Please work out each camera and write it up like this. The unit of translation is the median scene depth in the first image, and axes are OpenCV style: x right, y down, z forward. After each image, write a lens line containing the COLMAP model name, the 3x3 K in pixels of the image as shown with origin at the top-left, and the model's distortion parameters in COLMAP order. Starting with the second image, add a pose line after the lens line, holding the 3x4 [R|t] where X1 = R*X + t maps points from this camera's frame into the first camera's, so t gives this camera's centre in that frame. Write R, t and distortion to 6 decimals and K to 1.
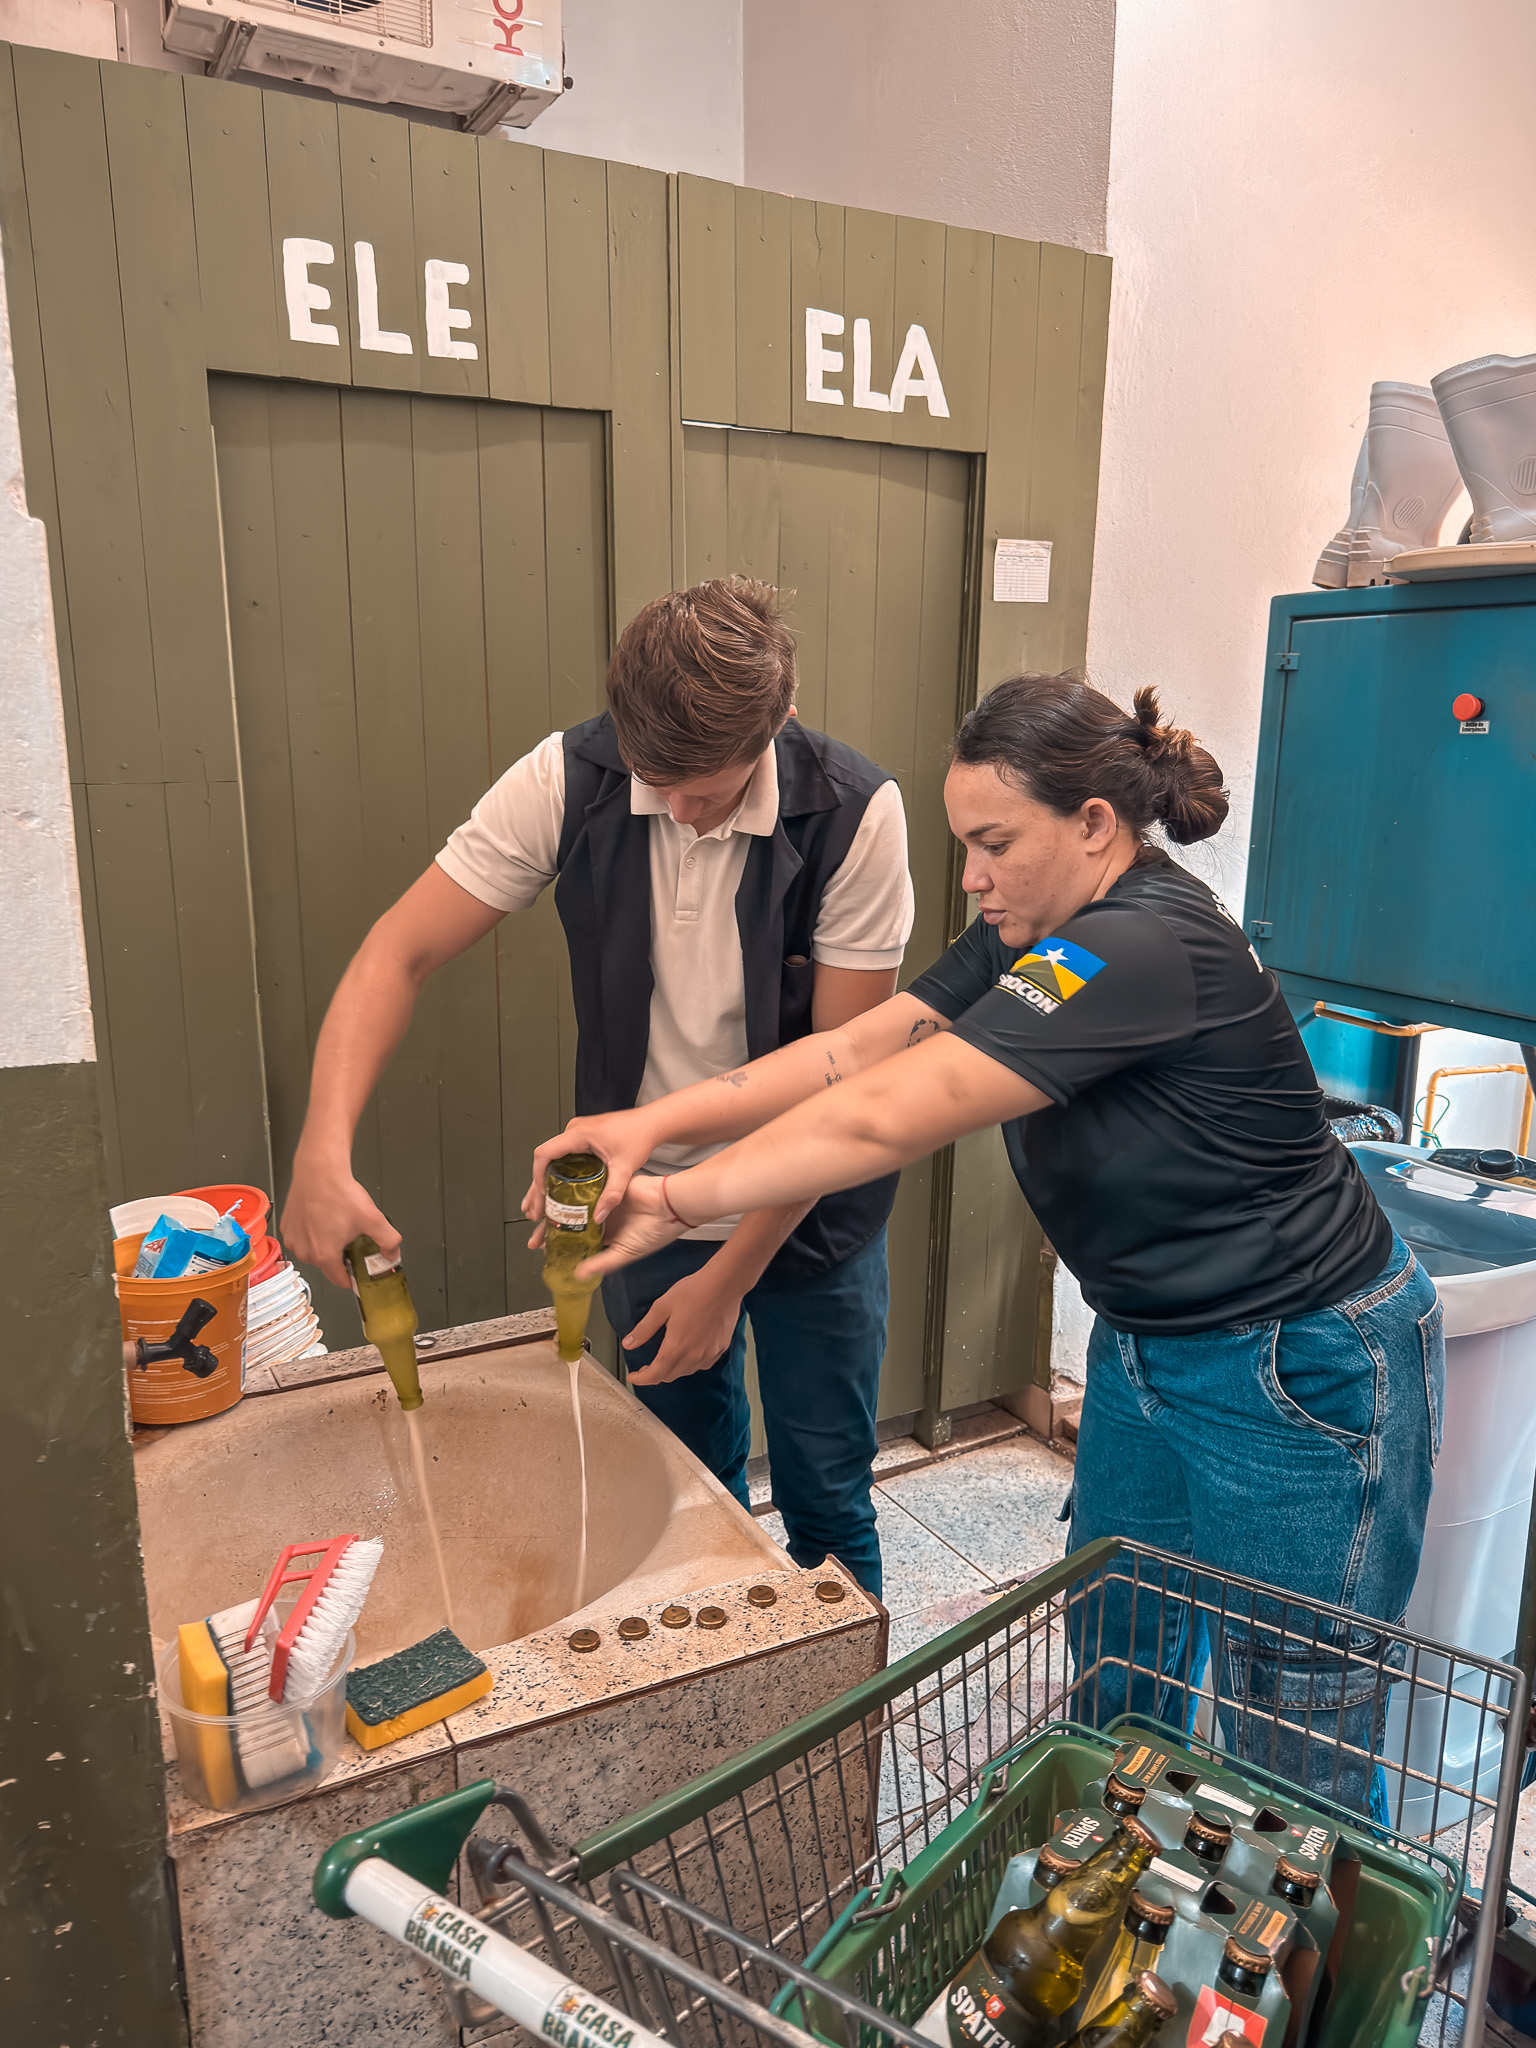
lens RADIAL K [[1449.2, 0, 792.2], [0, 1449.2, 1052.9], [0, 0, 1]] dist [0.003310, -0.001432]
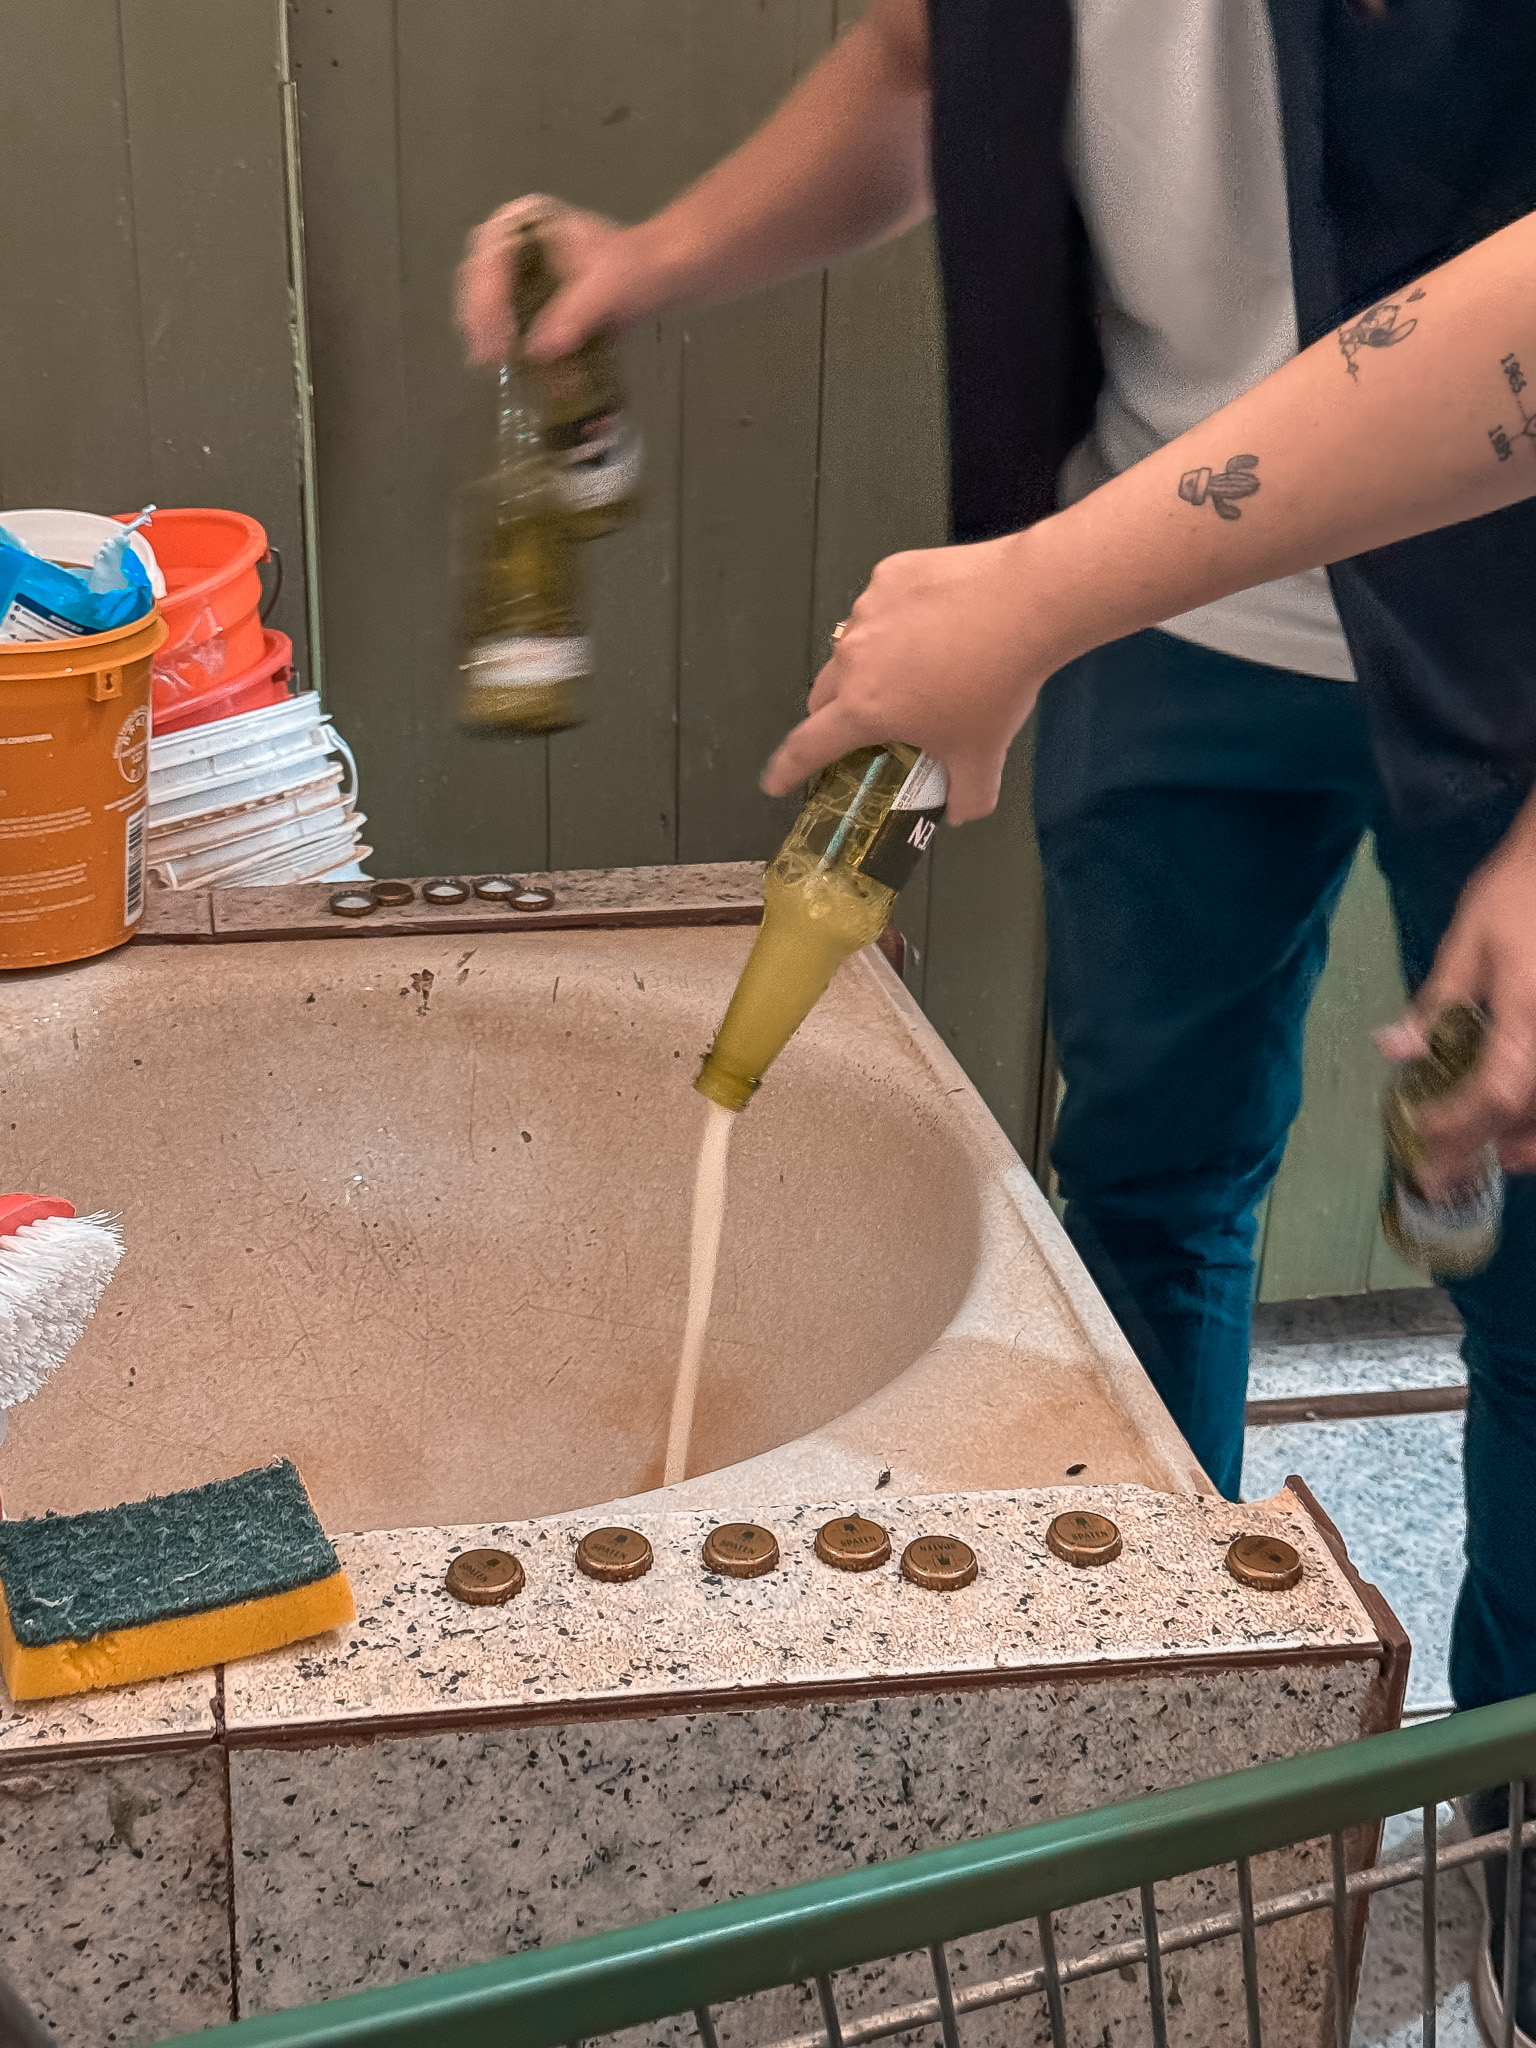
lens RADIAL K [[2946.2, 0, 768.0], [0, 2946.2, 1024.0], [0, 0, 1]] dist [0.151243, -0.137689]
pose [[0.952426, 0.135573, -0.272954, 0.073357], [-0.083884, 0.977630, 0.192880, 0.069447], [0.292998, -0.160807, 0.942493, 0.183222]]
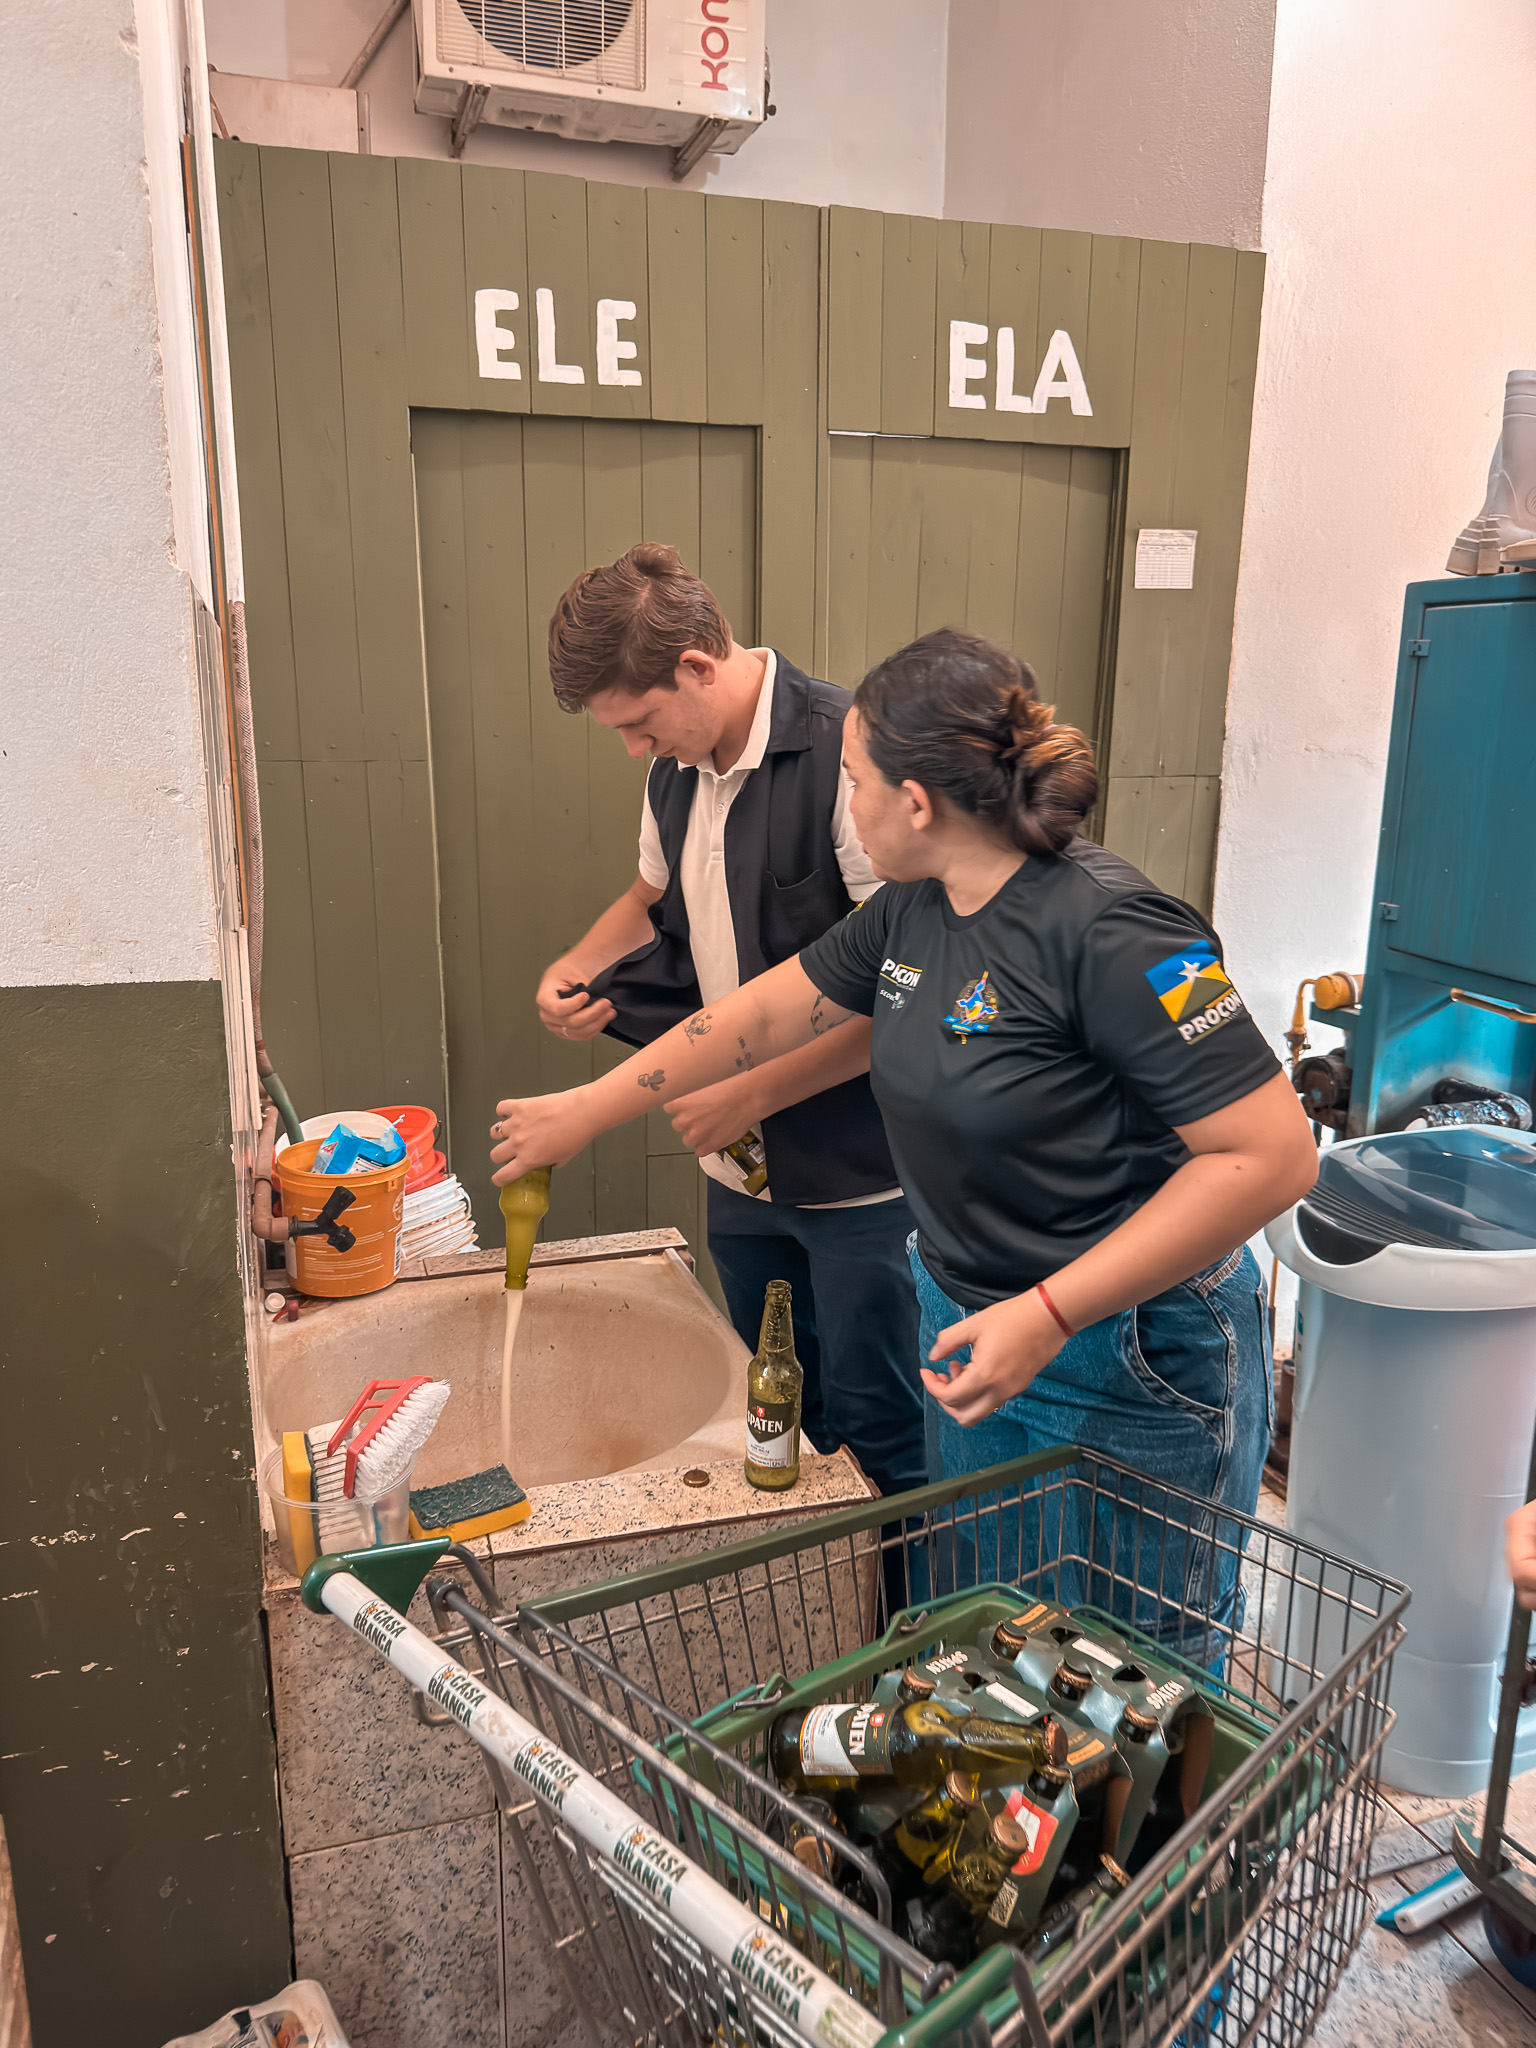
lens RADIAL K [[1420.8, 0, 765.5], [0, 1420.8, 1023.2], [0, 0, 1]] dist [0.029973, -0.039261]
pose [[0.982763, 0.042775, -0.179852, 0.121836], [-0.042343, 0.999084, 0.006240, 0.007988], [0.179954, 0.001483, 0.983674, -0.091109]]
